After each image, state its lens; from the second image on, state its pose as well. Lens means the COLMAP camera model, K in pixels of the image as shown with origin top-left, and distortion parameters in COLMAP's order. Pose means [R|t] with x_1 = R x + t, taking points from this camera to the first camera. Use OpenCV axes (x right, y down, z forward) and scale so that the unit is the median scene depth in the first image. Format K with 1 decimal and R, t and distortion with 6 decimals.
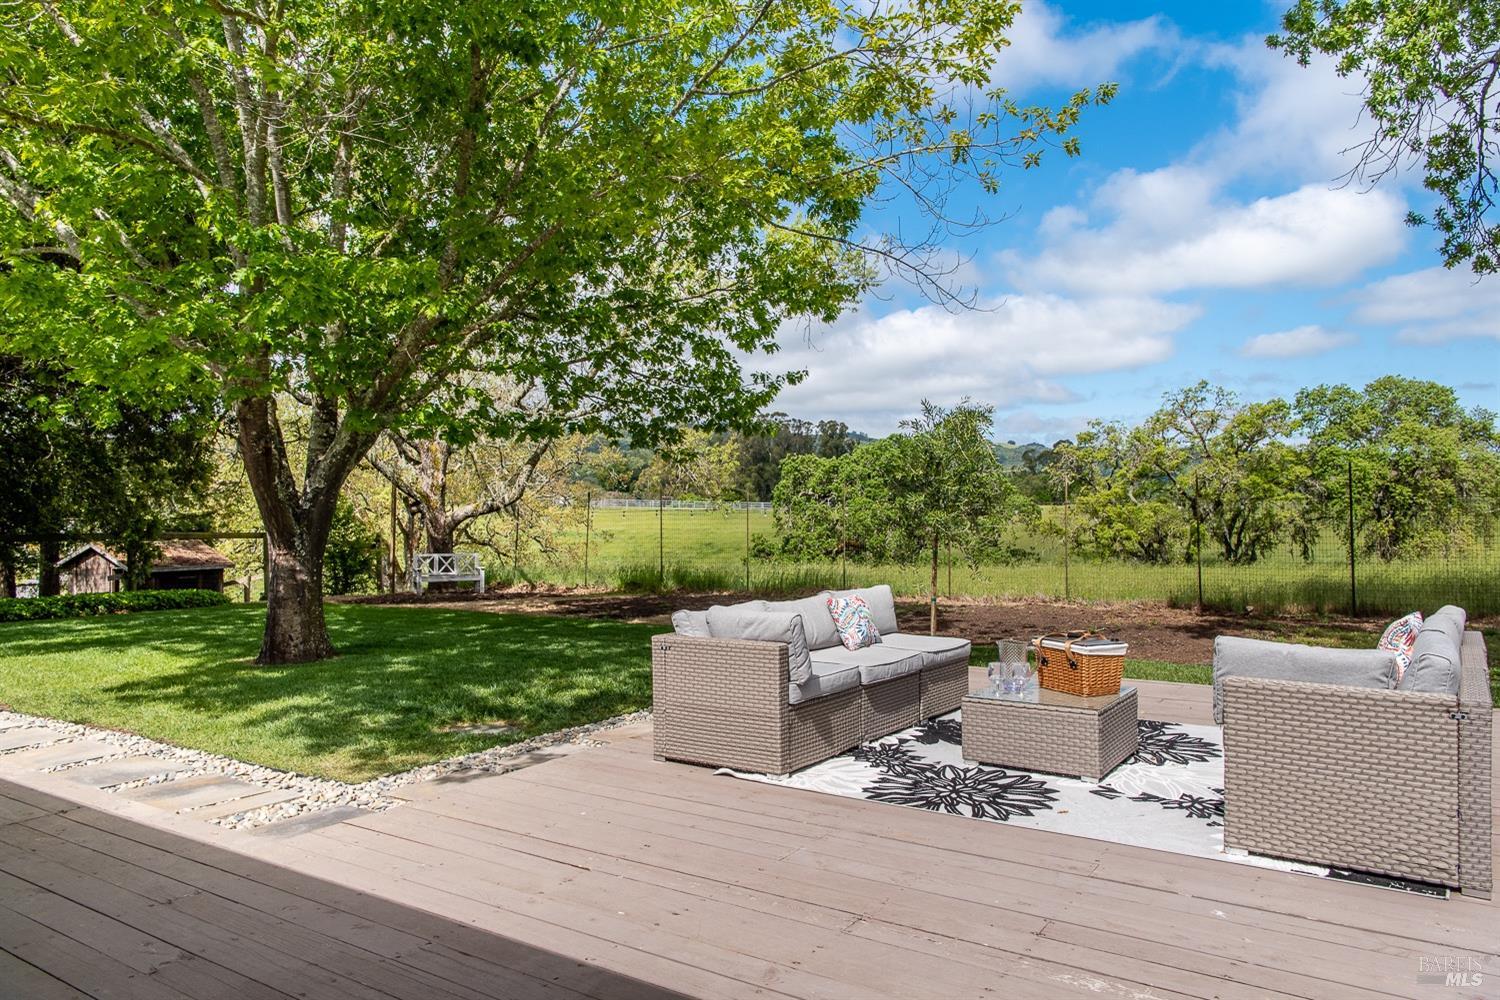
lens RADIAL K [[1019.5, 0, 757.7], [0, 1019.5, 500.2], [0, 0, 1]] dist [0.001059, -0.001645]
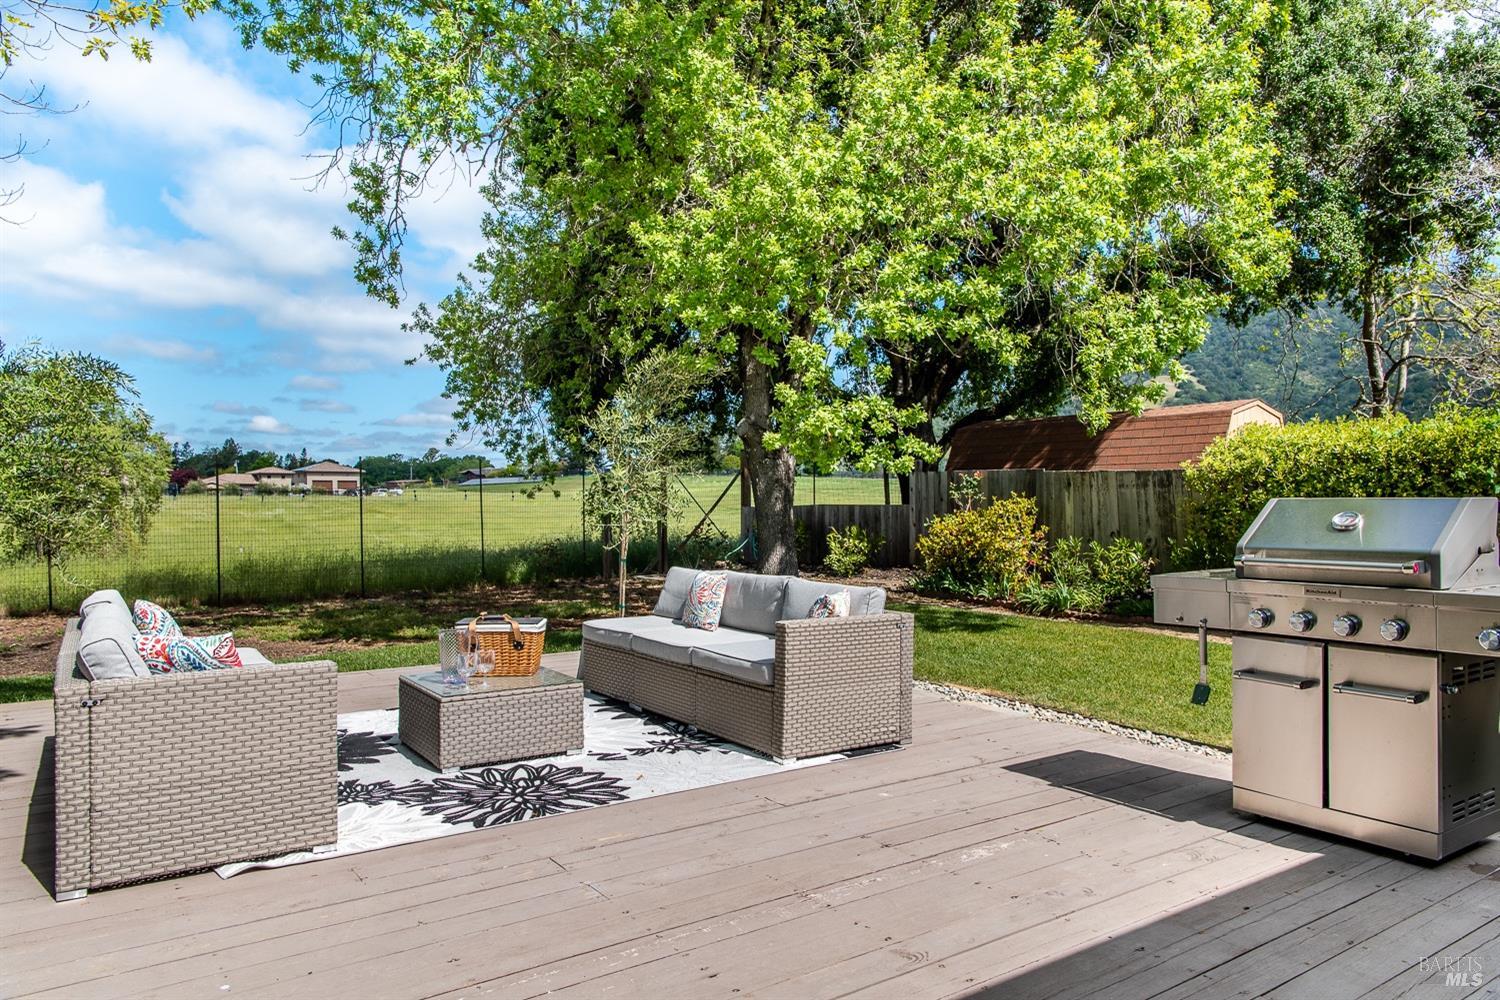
lens RADIAL K [[1019.5, 0, 757.7], [0, 1019.5, 500.2], [0, 0, 1]] dist [0.001059, -0.001645]
pose [[0.361408, 0.009740, 0.932357, -0.590002], [-0.010749, 0.999923, -0.006279, 0.031950], [-0.932346, -0.007753, 0.361484, 0.503042]]
